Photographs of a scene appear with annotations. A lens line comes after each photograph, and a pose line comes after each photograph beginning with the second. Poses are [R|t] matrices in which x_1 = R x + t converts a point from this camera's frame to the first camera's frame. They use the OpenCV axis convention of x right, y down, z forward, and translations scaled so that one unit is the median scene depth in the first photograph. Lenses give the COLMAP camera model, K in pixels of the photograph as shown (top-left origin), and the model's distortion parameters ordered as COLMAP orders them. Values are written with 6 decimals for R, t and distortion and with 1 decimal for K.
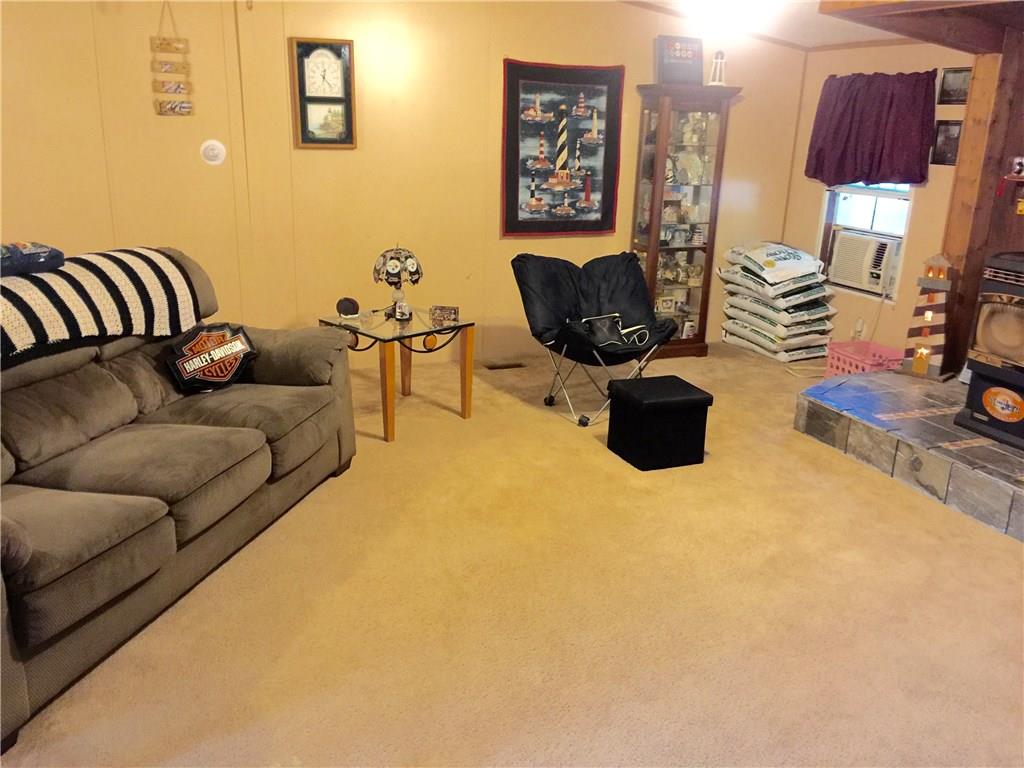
lens RADIAL K [[874.9, 0, 513.8], [0, 874.9, 384.3], [0, 0, 1]] dist [0.062629, -0.075351]
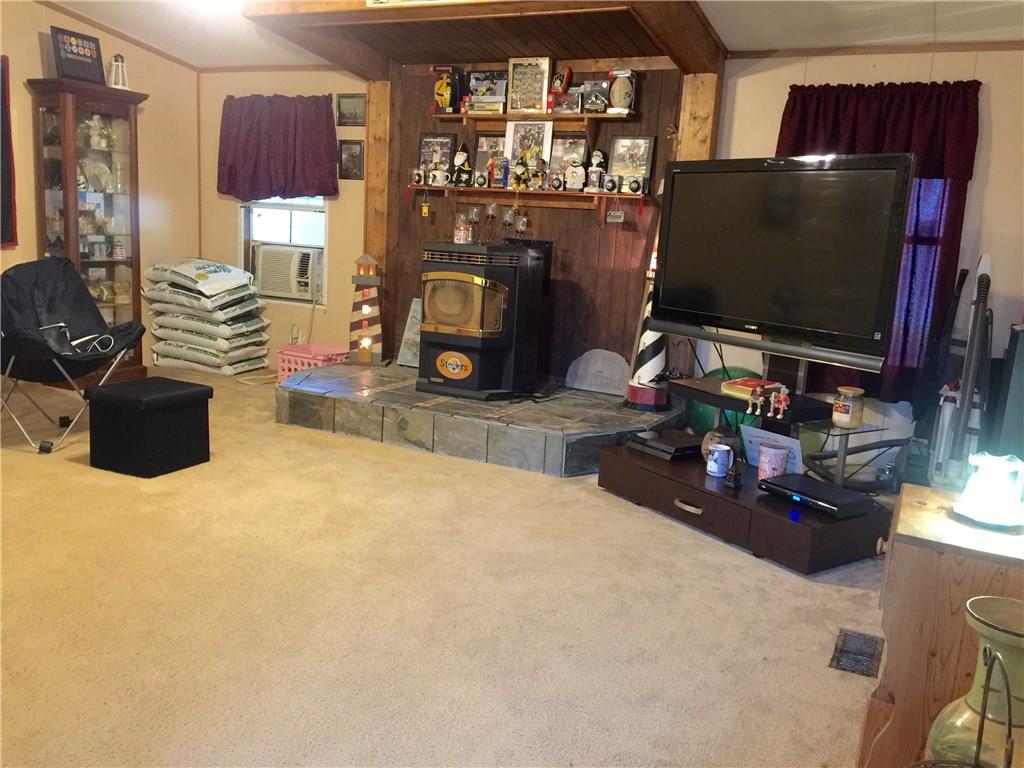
lens RADIAL K [[874.9, 0, 517.7], [0, 874.9, 387.3], [0, 0, 1]] dist [0.062629, -0.075351]
pose [[0.739042, -0.112251, 0.664241, -0.137820], [0.165221, 0.986107, -0.017183, 0.071242], [-0.653084, 0.122446, 0.747321, 0.057657]]
